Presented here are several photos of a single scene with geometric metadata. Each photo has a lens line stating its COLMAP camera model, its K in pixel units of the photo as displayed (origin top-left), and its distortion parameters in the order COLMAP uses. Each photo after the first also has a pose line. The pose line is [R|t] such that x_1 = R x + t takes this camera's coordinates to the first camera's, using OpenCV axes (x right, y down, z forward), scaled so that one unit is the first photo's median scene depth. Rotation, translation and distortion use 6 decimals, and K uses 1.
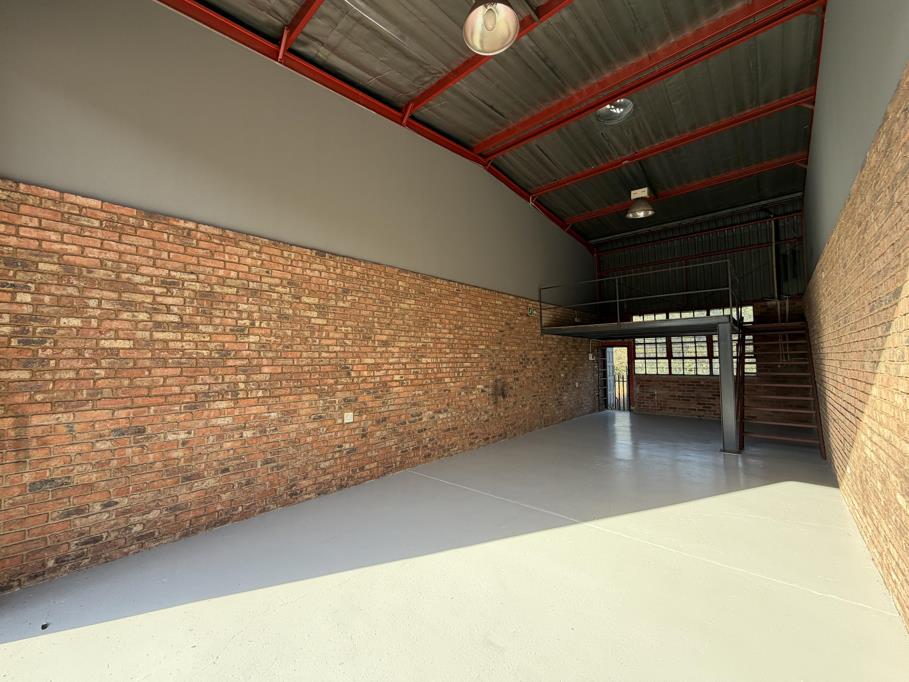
lens RADIAL K [[363.5, 0, 447.3], [0, 363.5, 338.6], [0, 0, 1]] dist [0.004612, -0.000357]
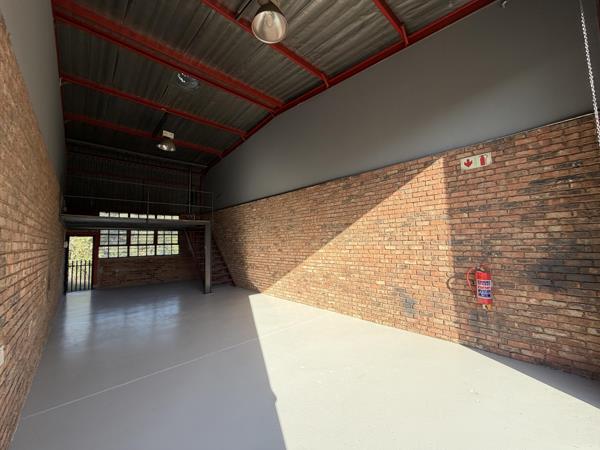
lens RADIAL K [[239.9, 0, 301.8], [0, 239.9, 225.9], [0, 0, 1]] dist [0.004612, -0.000357]
pose [[0.084375, 0.072452, 0.993797, -0.272479], [-0.037953, 0.996863, -0.069453, 0.018318], [-0.995711, -0.031857, 0.086860, 0.249453]]
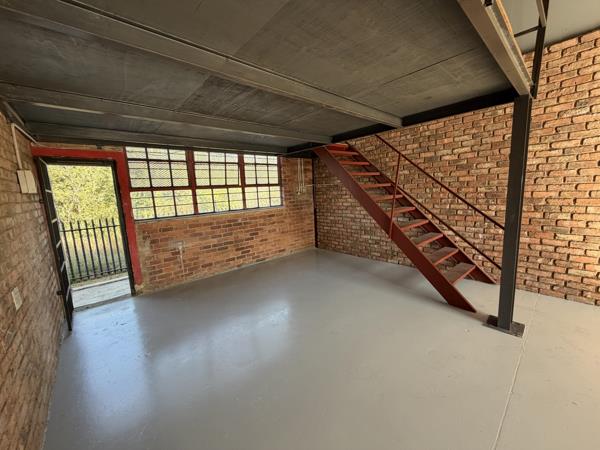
lens RADIAL K [[239.9, 0, 299.5], [0, 239.9, 223.3], [0, 0, 1]] dist [0.004612, -0.000357]
pose [[0.103456, -0.137608, 0.985069, 0.226125], [-0.011660, 0.990148, 0.139542, 0.055278], [-0.994566, -0.025923, 0.100833, 0.786769]]
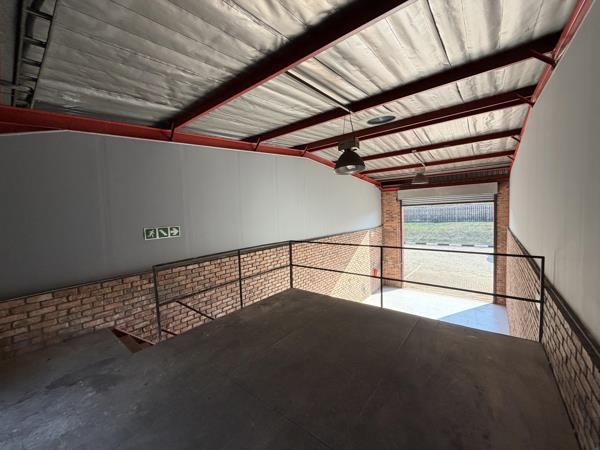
lens RADIAL K [[239.9, 0, 297.6], [0, 239.9, 228.9], [0, 0, 1]] dist [0.004612, -0.000357]
pose [[-0.996656, 0.055342, -0.060119, 0.485308], [0.055180, 0.998467, 0.004366, -0.155148], [0.060268, 0.001034, -0.998182, 1.078664]]
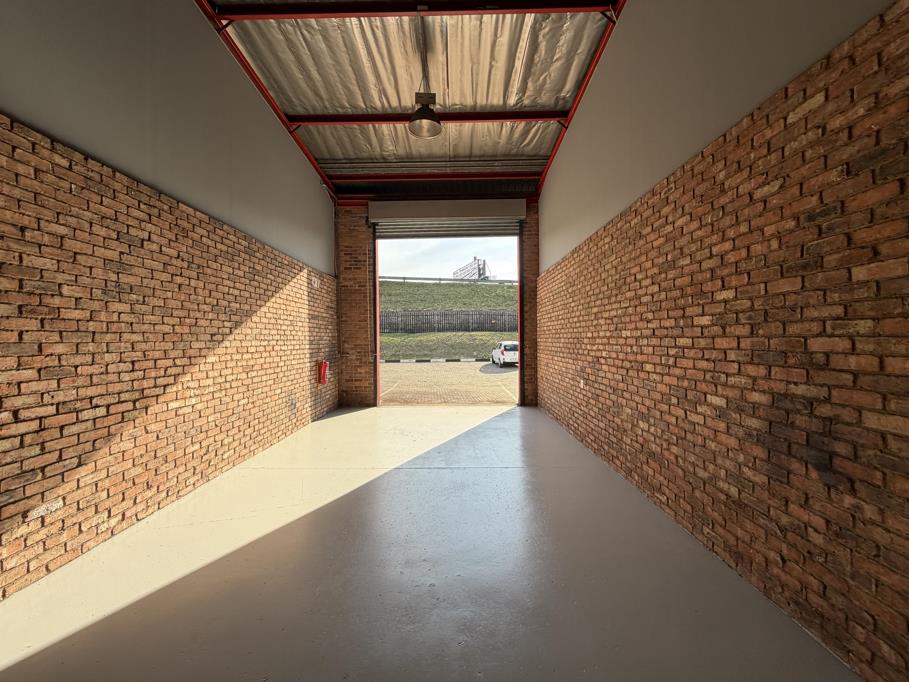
lens RADIAL K [[363.5, 0, 457.4], [0, 363.5, 341.0], [0, 0, 1]] dist [0.004612, -0.000357]
pose [[-0.738969, 0.019602, -0.673454, 0.365376], [0.055519, 0.997949, -0.031872, 0.044334], [0.671448, -0.060942, -0.738542, 0.735731]]
